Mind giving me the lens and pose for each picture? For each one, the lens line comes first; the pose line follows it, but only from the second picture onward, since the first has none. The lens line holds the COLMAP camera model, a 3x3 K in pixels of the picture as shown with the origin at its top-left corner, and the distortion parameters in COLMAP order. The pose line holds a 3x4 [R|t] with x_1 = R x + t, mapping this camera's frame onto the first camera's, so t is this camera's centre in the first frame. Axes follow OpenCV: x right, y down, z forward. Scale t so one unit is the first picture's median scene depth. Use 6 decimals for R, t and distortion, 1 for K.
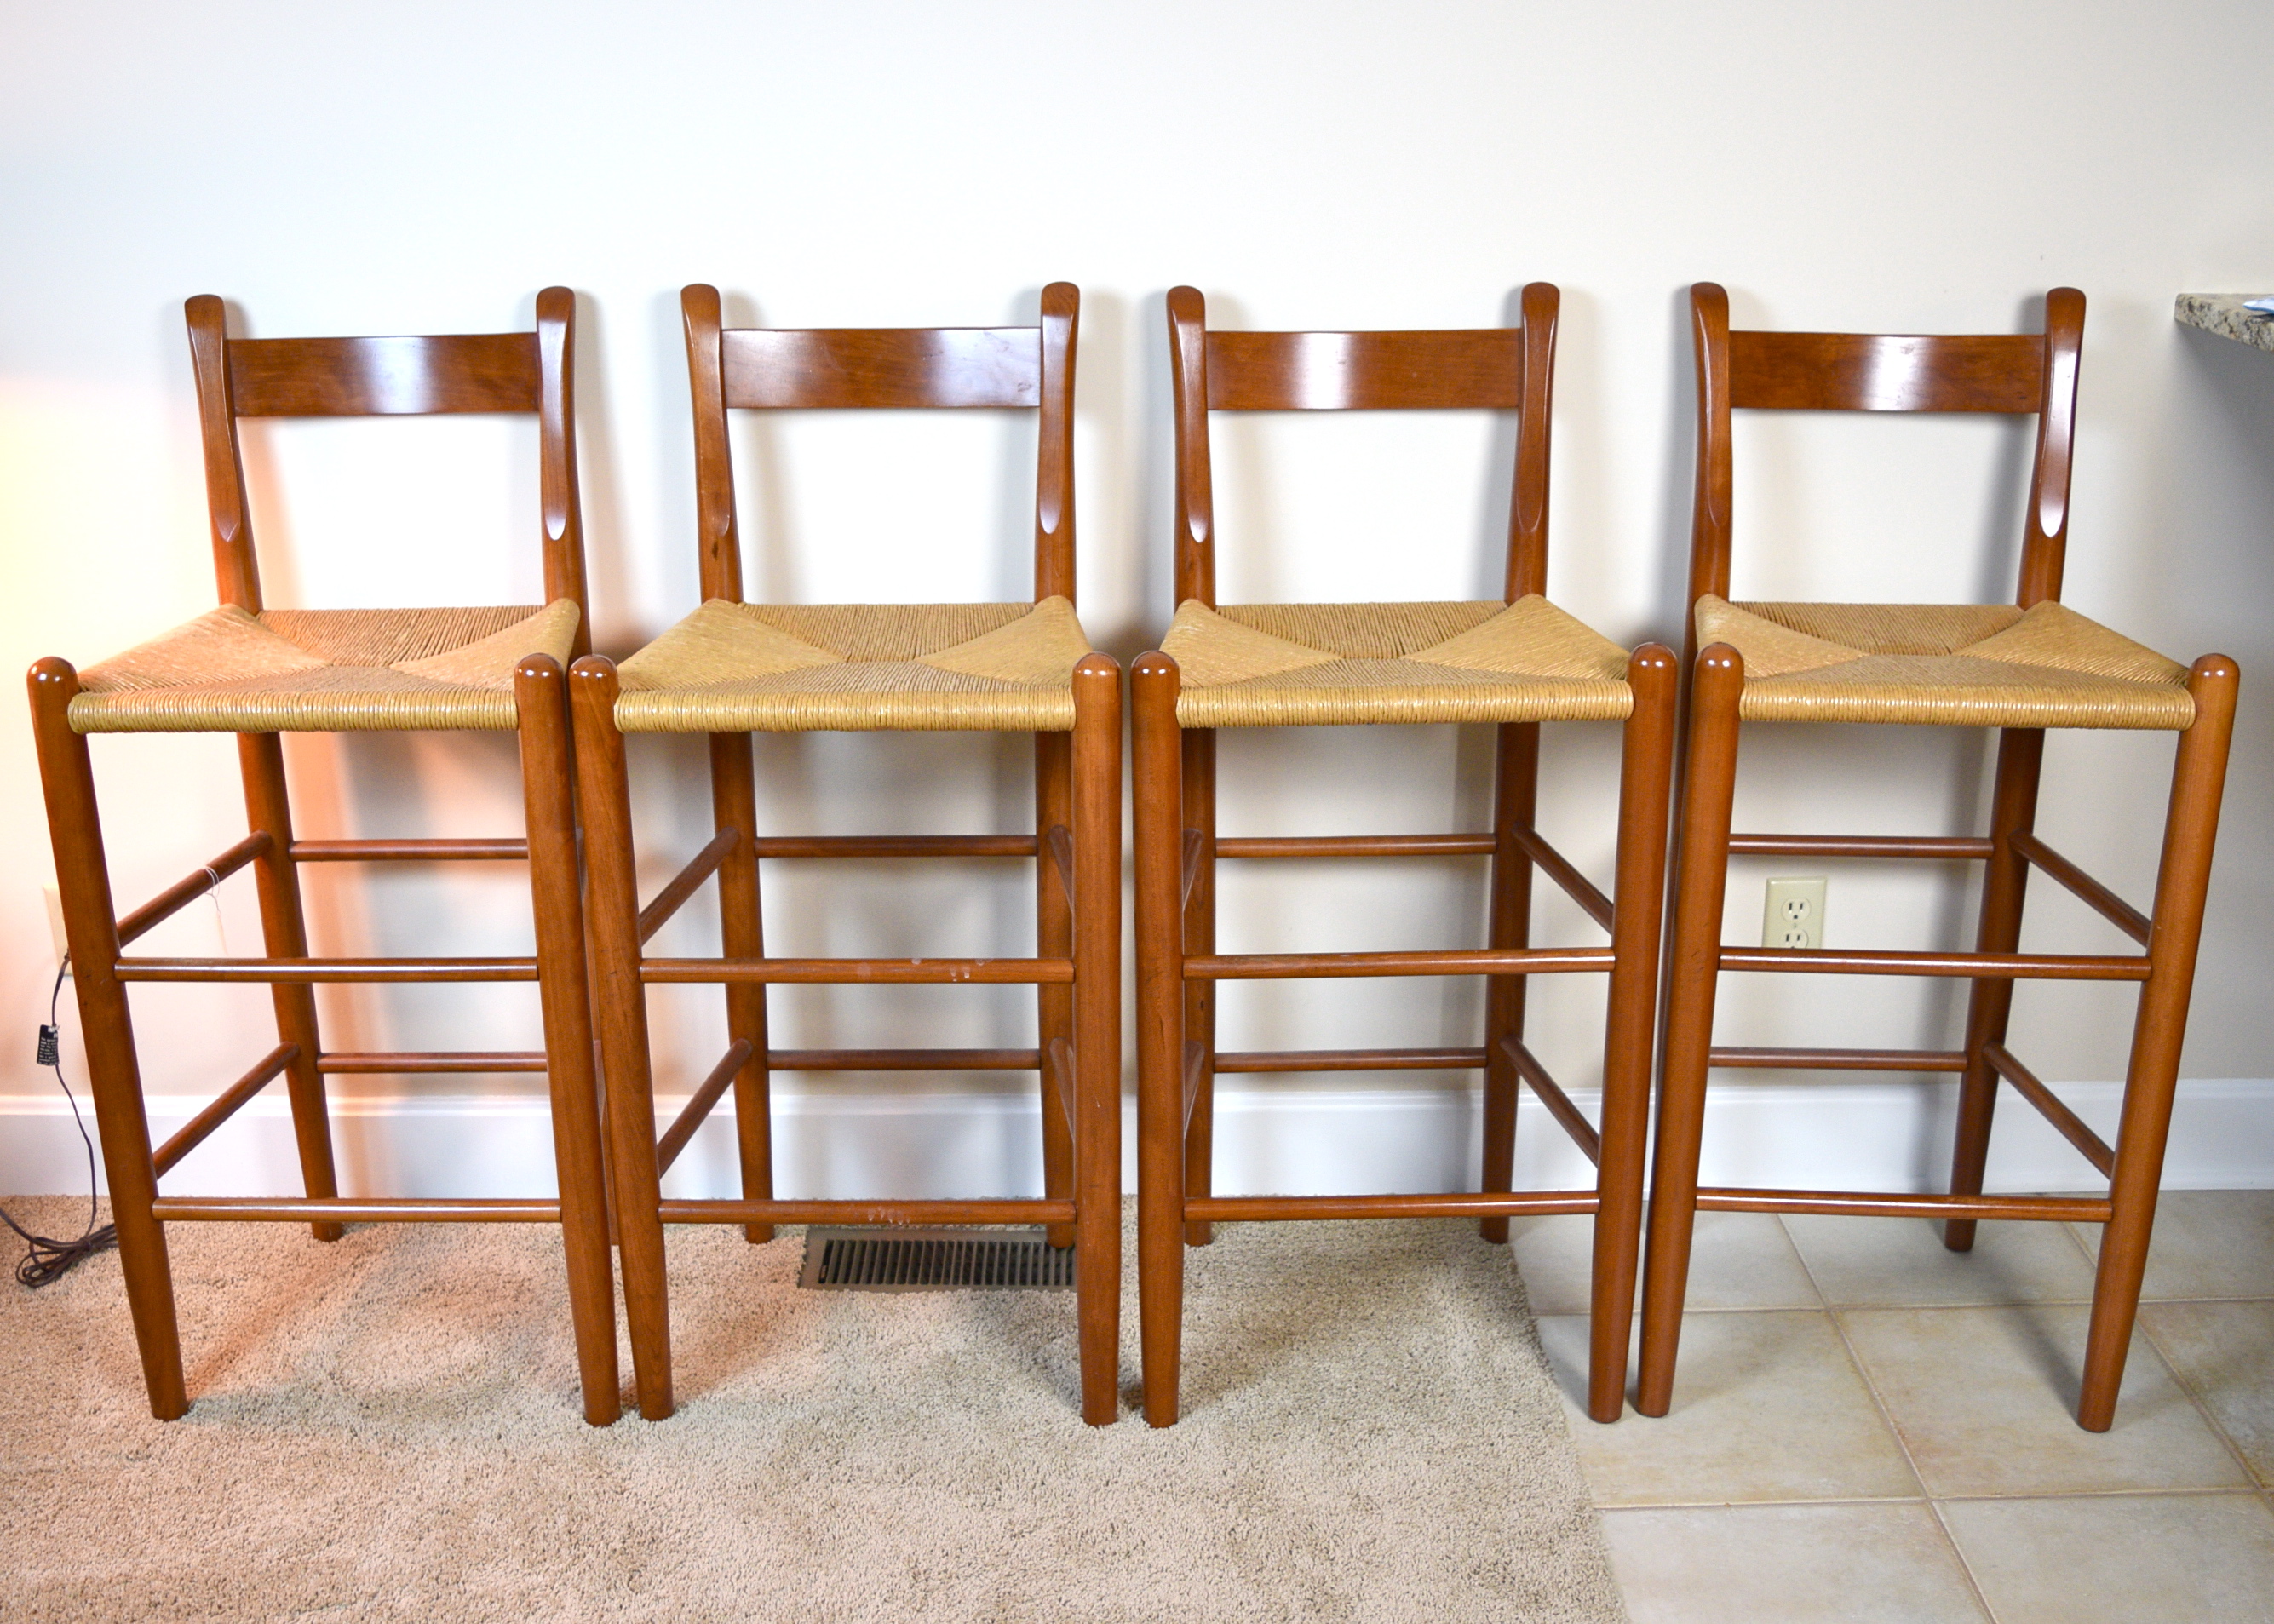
lens RADIAL K [[2215.5, 0, 1145.9], [0, 2215.5, 786.4], [0, 0, 1]] dist [-0.076126, -0.000476]
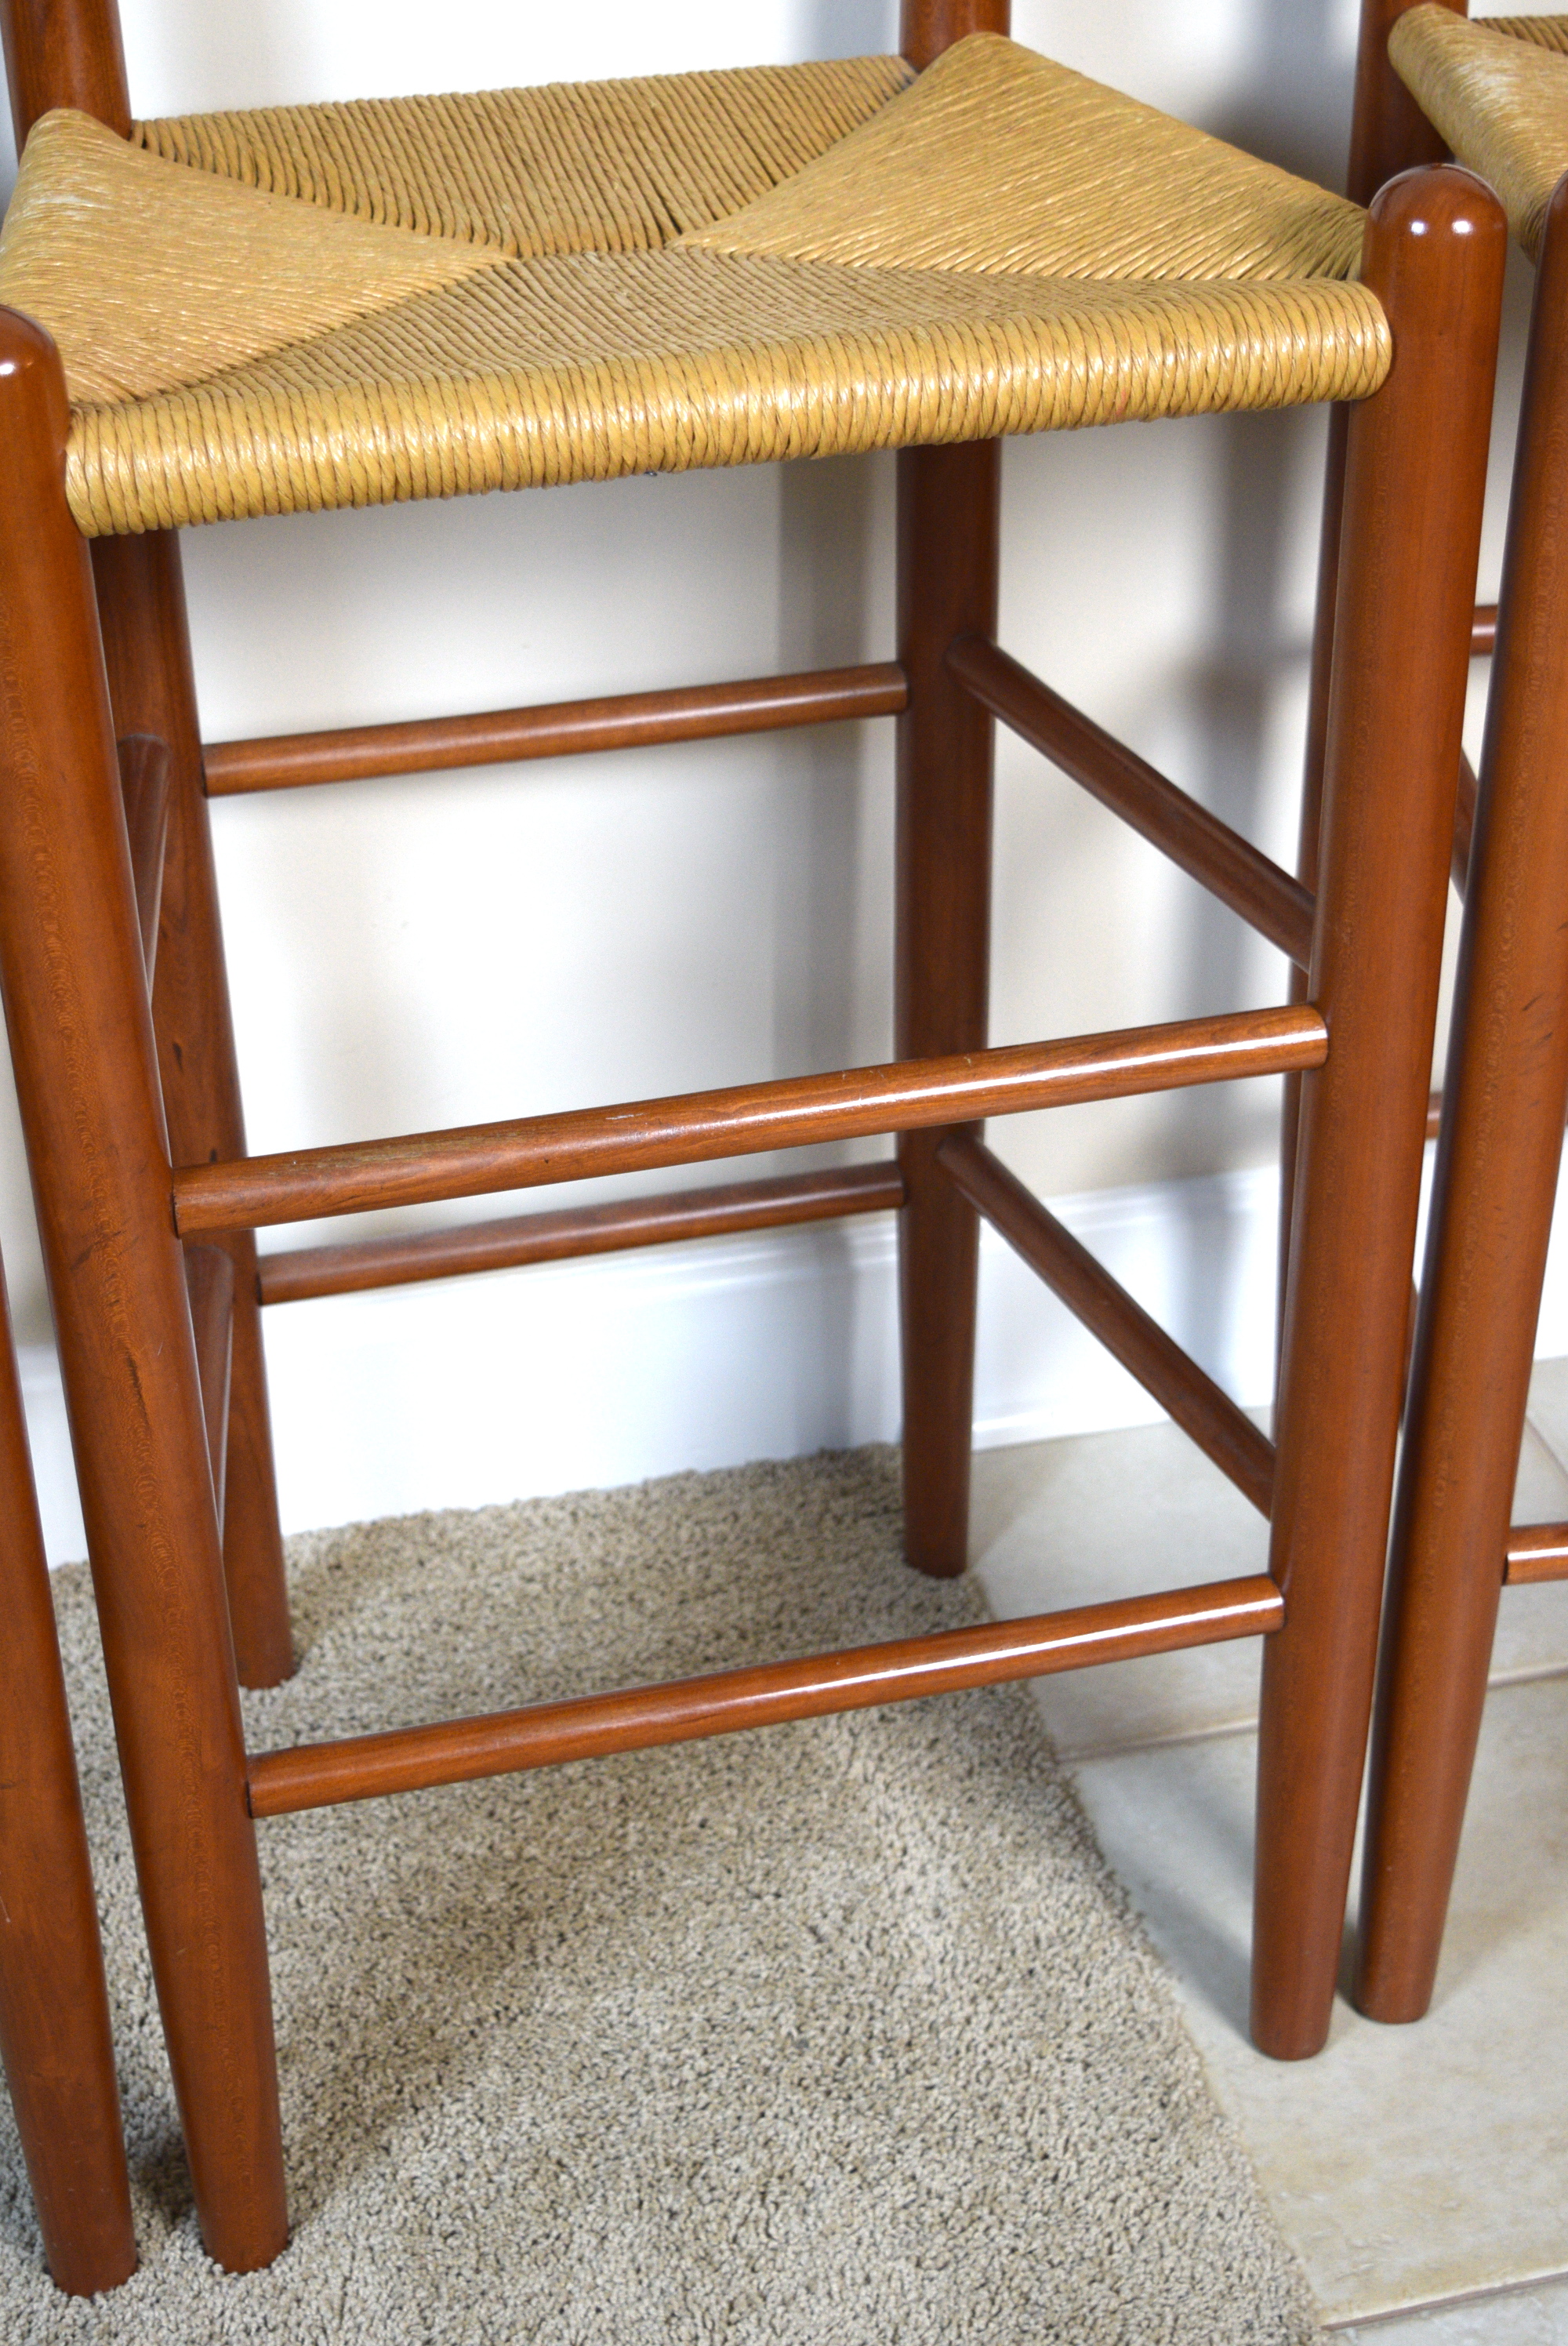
lens RADIAL K [[3404.7, 0, 784.0], [0, 3404.7, 1173.0], [0, 0, 1]] dist [-0.022097, 0.007981]
pose [[0.972444, -0.126347, 0.195929, 0.005137], [0.076434, 0.966744, 0.244056, -0.044047], [-0.220249, -0.222355, 0.949762, 0.424280]]
